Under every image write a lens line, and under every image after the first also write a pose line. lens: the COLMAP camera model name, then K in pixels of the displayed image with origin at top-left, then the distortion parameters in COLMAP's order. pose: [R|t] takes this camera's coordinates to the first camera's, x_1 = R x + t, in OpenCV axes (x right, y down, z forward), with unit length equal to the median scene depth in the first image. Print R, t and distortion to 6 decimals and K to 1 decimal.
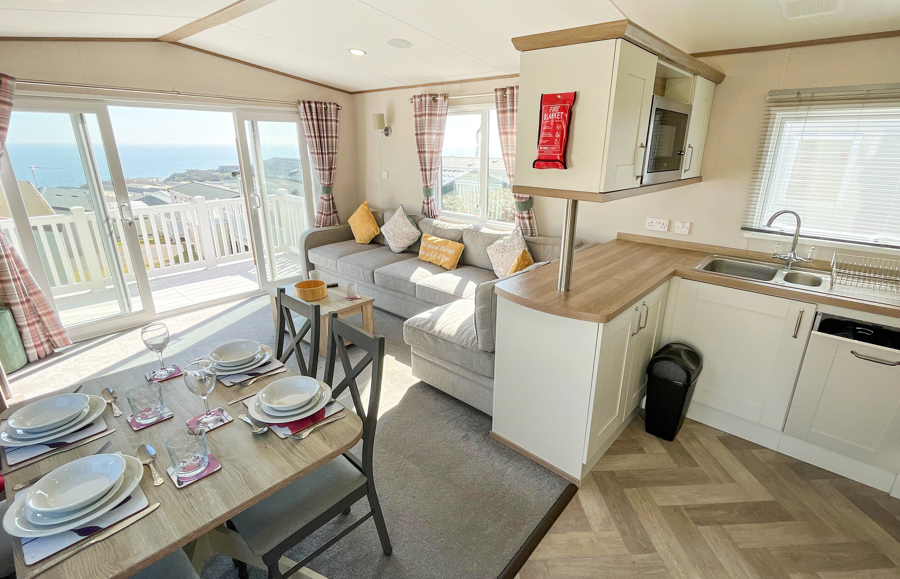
lens RADIAL K [[423.6, 0, 478.5], [0, 423.6, 280.9], [0, 0, 1]] dist [-0.006351, -0.000622]
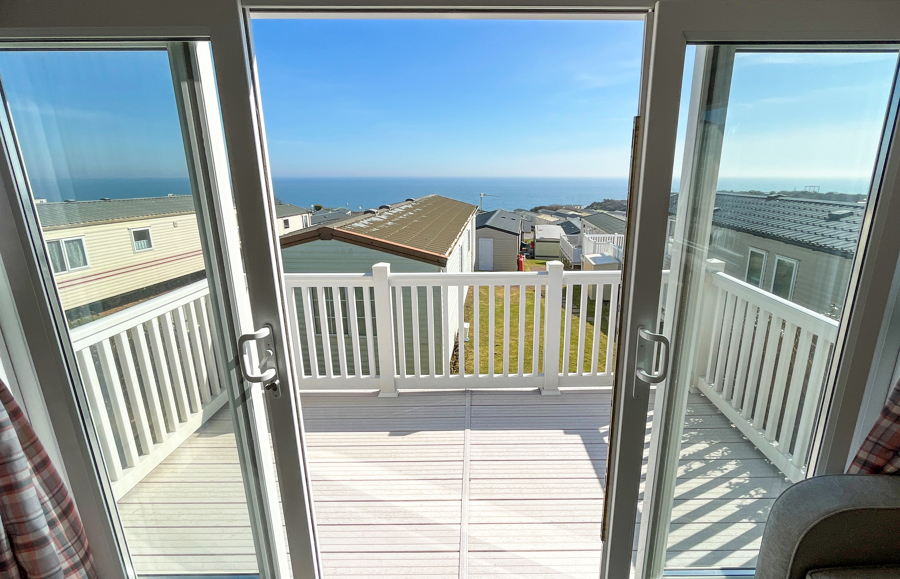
lens RADIAL K [[423.6, 0, 495.2], [0, 423.6, 288.8], [0, 0, 1]] dist [-0.006351, -0.000622]
pose [[0.666790, 0.183428, -0.722319, -0.573860], [-0.223130, 0.973912, 0.041341, -0.307480], [0.711058, 0.133605, 0.690323, 1.041101]]
